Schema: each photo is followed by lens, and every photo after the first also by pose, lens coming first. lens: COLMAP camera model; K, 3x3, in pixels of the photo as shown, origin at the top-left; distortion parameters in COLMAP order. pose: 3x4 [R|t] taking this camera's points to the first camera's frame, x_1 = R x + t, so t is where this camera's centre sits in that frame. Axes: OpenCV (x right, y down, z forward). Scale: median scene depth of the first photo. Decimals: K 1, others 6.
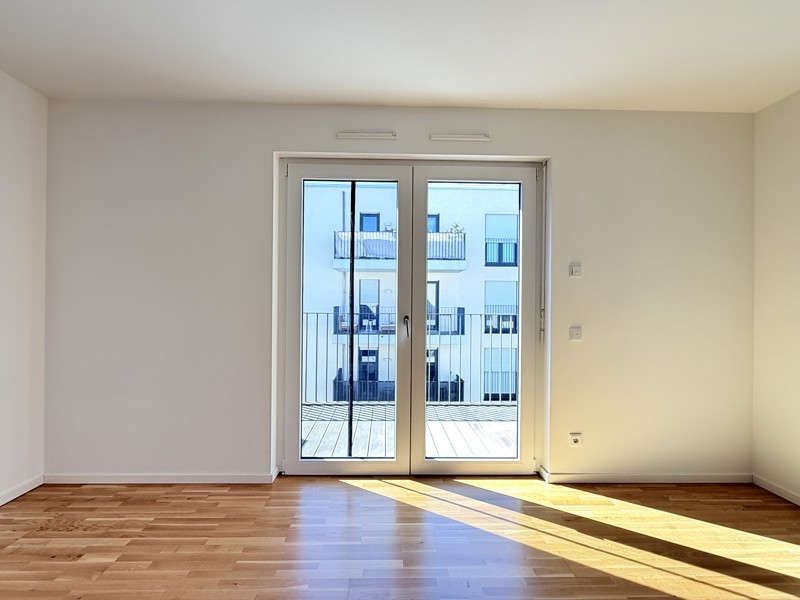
lens RADIAL K [[433.3, 0, 398.0], [0, 433.3, 302.7], [0, 0, 1]] dist [-0.001846, 0.003176]
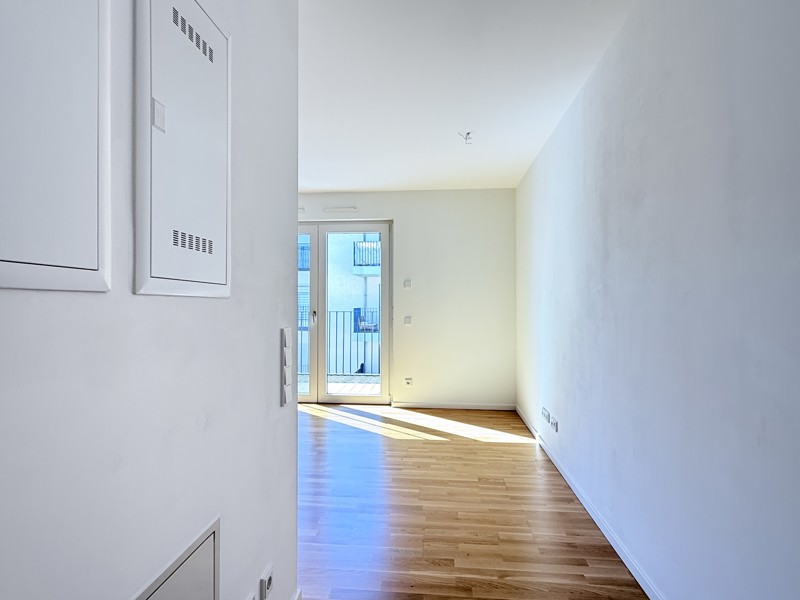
lens RADIAL K [[433.3, 0, 407.1], [0, 433.3, 301.2], [0, 0, 1]] dist [-0.001846, 0.003176]
pose [[0.993390, -0.011296, -0.114227, 0.595295], [0.011097, 0.999936, -0.002378, -0.002429], [0.114247, 0.001094, 0.993452, -0.698734]]
